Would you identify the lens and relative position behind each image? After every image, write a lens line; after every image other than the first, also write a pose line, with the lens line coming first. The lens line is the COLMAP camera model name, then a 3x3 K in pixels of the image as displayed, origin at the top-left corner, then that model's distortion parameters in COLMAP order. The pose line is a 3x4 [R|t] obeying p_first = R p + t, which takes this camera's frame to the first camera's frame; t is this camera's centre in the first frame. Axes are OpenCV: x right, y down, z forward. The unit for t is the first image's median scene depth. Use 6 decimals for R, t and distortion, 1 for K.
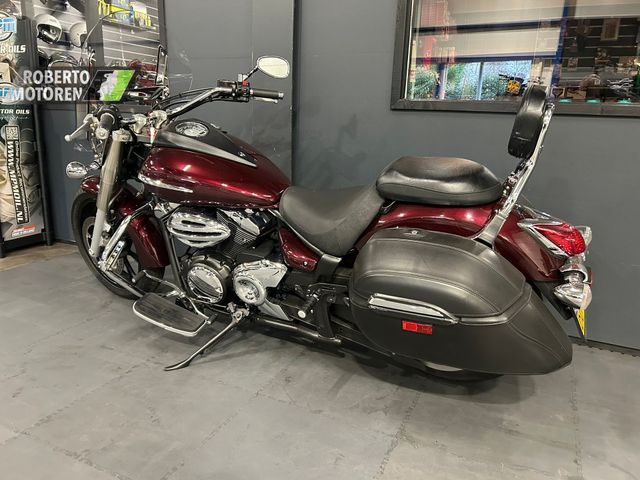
lens RADIAL K [[483.8, 0, 323.8], [0, 483.8, 240.0], [0, 0, 1]] dist [0.048152, -0.053286]
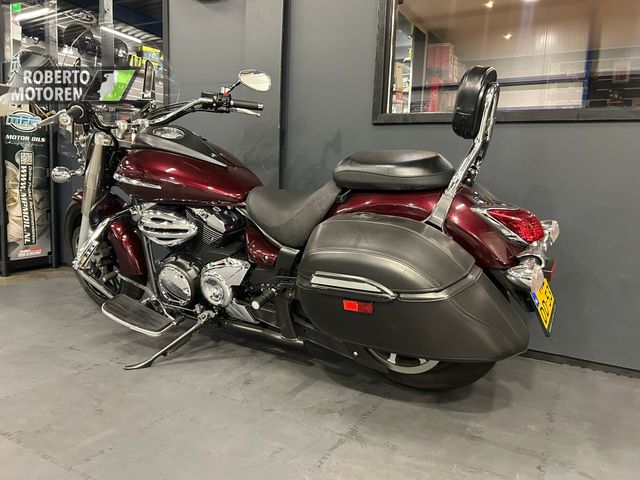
lens RADIAL K [[483.8, 0, 324.3], [0, 483.8, 241.2], [0, 0, 1]] dist [0.048152, -0.053286]
pose [[0.997569, 0.014333, -0.068198, 0.134784], [-0.022435, 0.992574, -0.119553, 0.119024], [0.065978, 0.120792, 0.990483, 0.025230]]
